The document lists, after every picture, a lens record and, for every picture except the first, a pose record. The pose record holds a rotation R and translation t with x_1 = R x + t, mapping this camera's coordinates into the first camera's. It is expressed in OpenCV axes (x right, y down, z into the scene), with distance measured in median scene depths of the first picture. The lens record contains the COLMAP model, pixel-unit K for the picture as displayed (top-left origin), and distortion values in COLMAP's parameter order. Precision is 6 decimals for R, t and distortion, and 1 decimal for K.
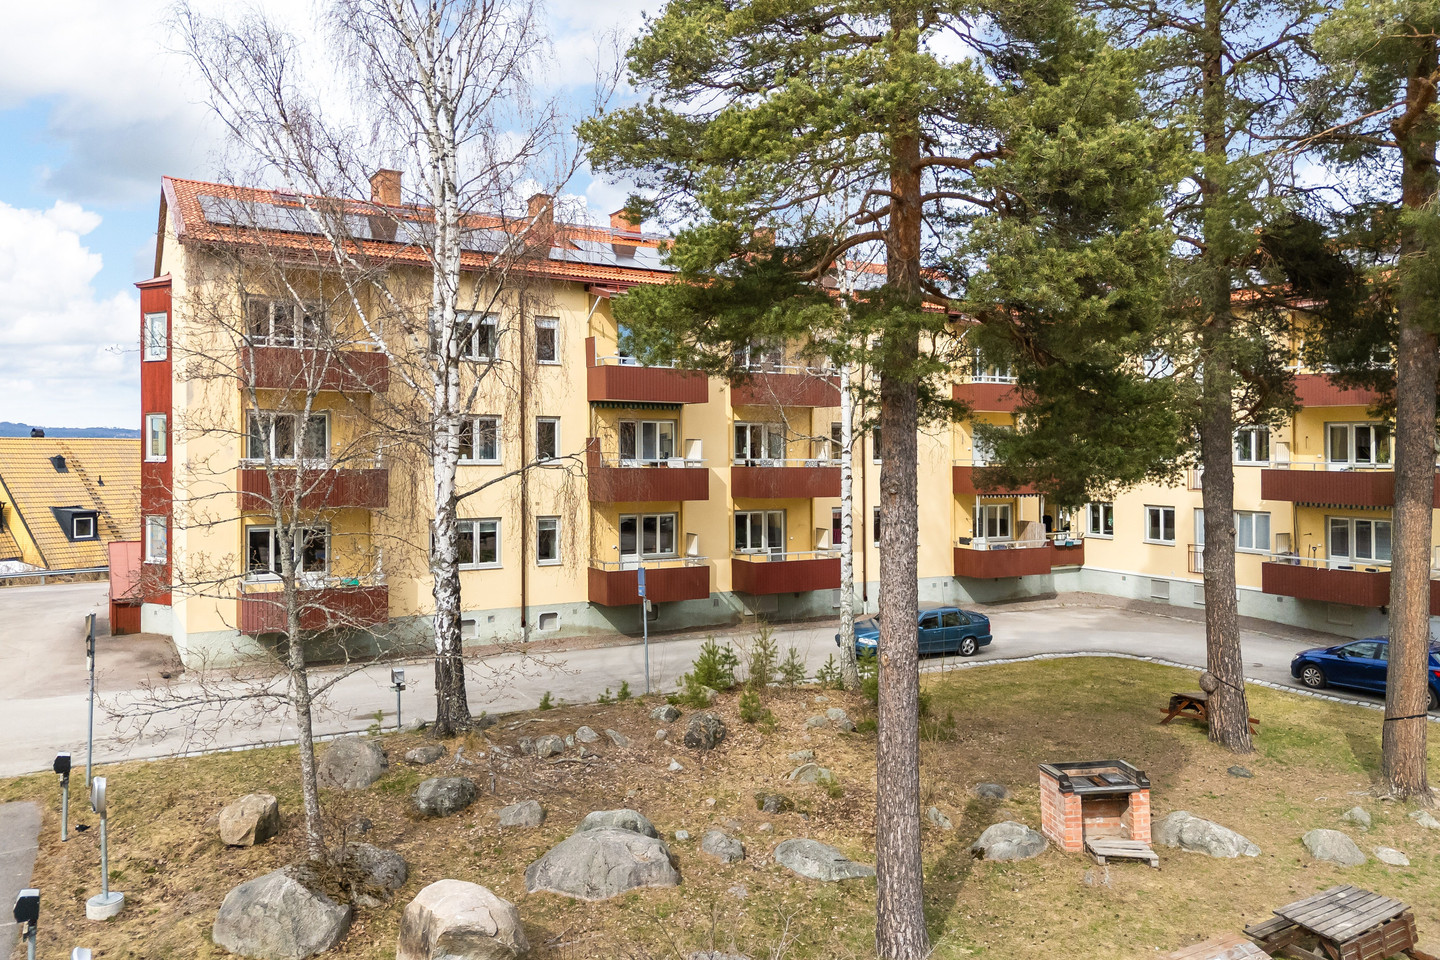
lens RADIAL K [[1021.6, 0, 722.7], [0, 1021.6, 458.4], [0, 0, 1]] dist [0.049593, 0.000131]
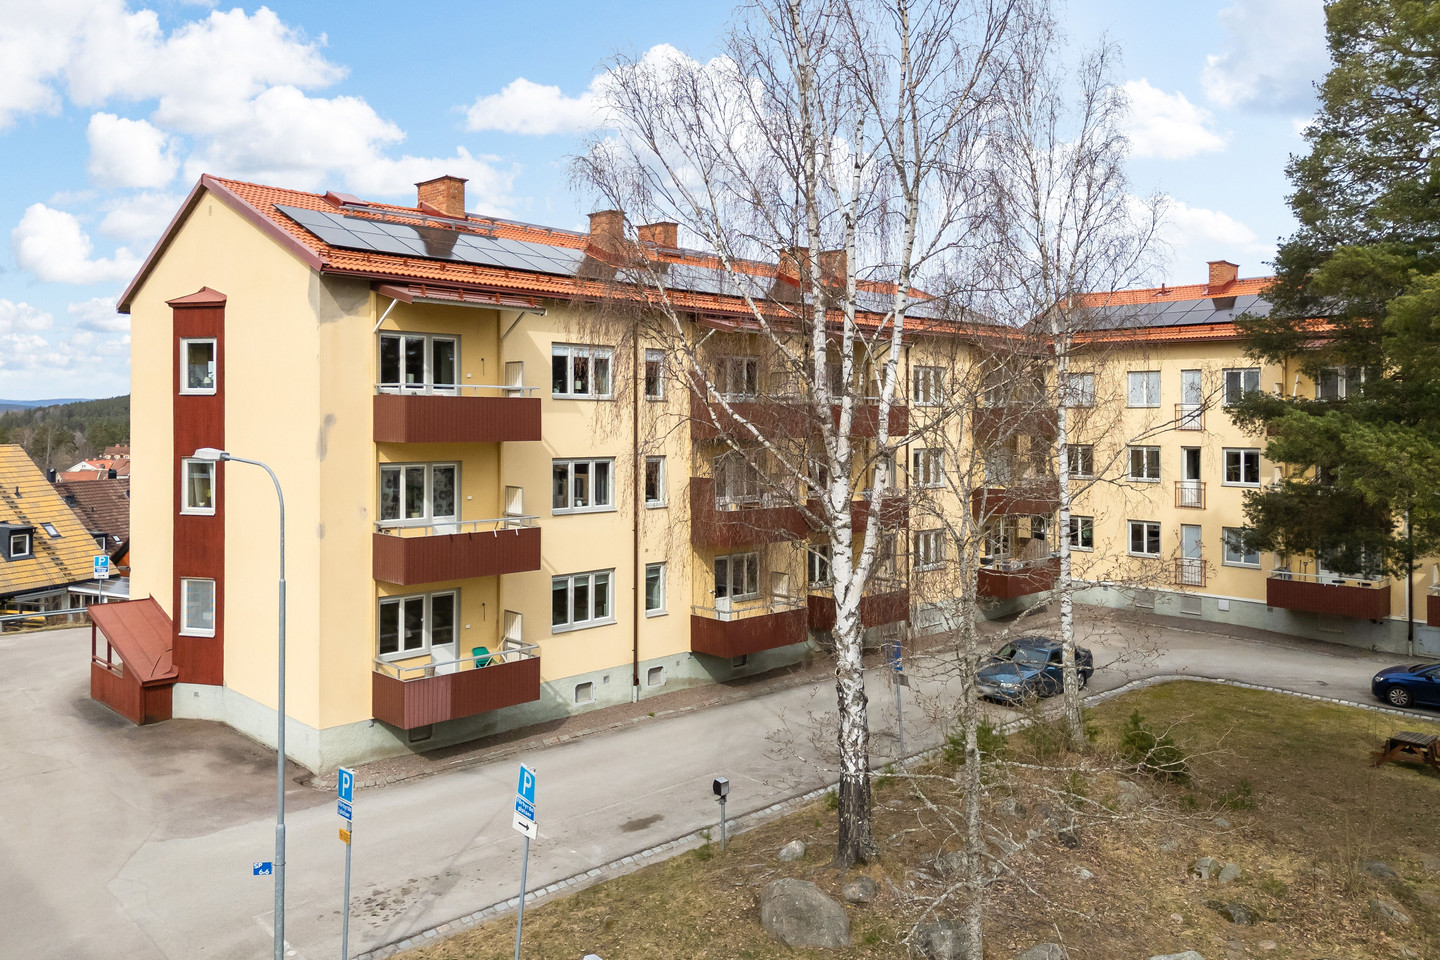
lens RADIAL K [[1030.9, 0, 720.4], [0, 1030.9, 422.3], [0, 0, 1]] dist [0.032657, -0.003847]
pose [[0.968182, 0.001128, 0.250245, -0.345829], [0.000378, 0.999982, -0.005967, -0.065119], [-0.250248, 0.005872, 0.968164, 0.077049]]
